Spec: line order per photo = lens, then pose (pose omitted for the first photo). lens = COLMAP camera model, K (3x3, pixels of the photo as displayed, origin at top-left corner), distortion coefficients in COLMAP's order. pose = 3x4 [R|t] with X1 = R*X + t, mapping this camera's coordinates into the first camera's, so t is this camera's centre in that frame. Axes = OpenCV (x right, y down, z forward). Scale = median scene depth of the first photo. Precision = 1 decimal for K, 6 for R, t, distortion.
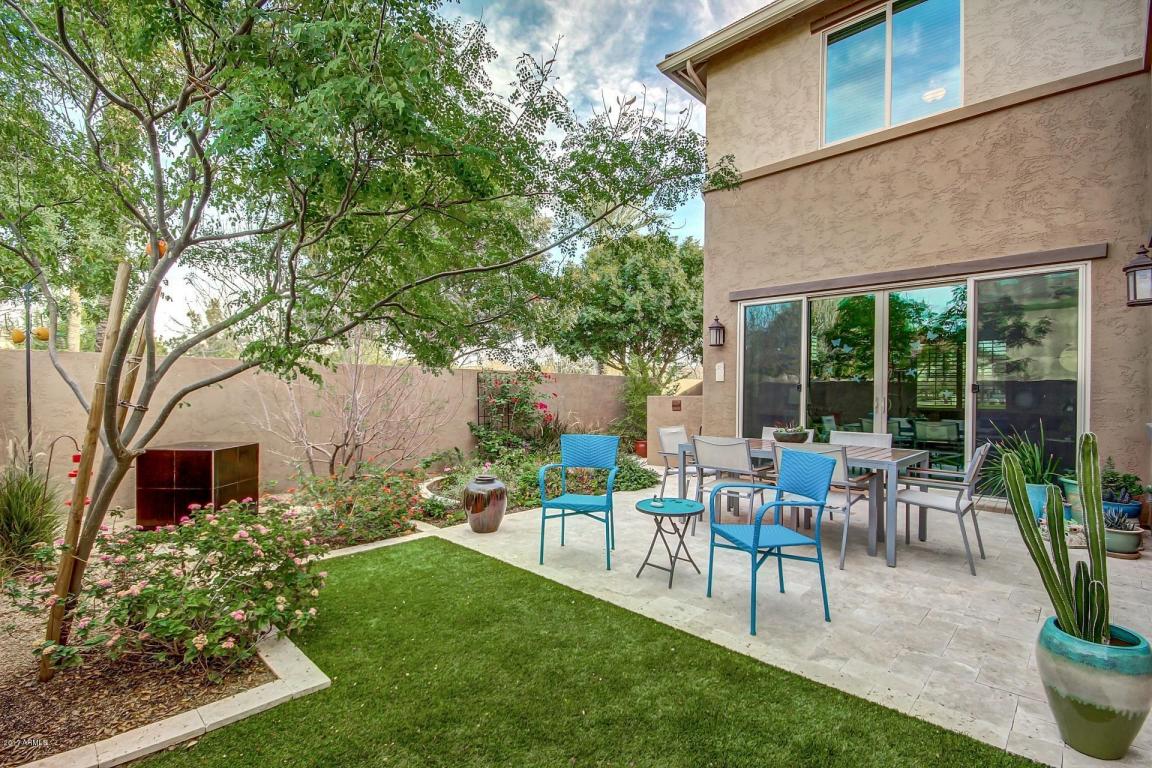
lens RADIAL K [[530.0, 0, 574.3], [0, 530.0, 392.5], [0, 0, 1]] dist [0.000120, 0.000135]
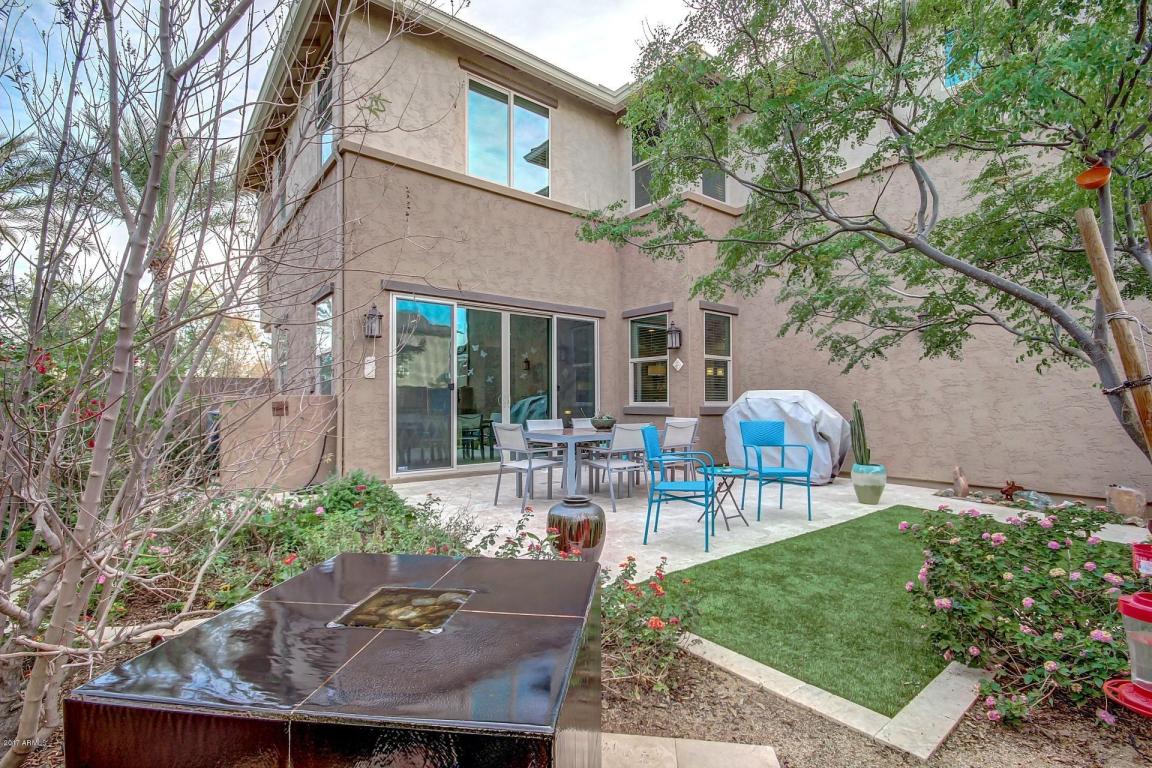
lens RADIAL K [[530.0, 0, 574.3], [0, 530.0, 392.5], [0, 0, 1]] dist [0.000120, 0.000135]
pose [[0.120917, -0.011654, 0.992594, -0.696076], [0.001427, 0.999932, 0.011566, -0.006534], [-0.992662, 0.000018, 0.120925, 0.685747]]
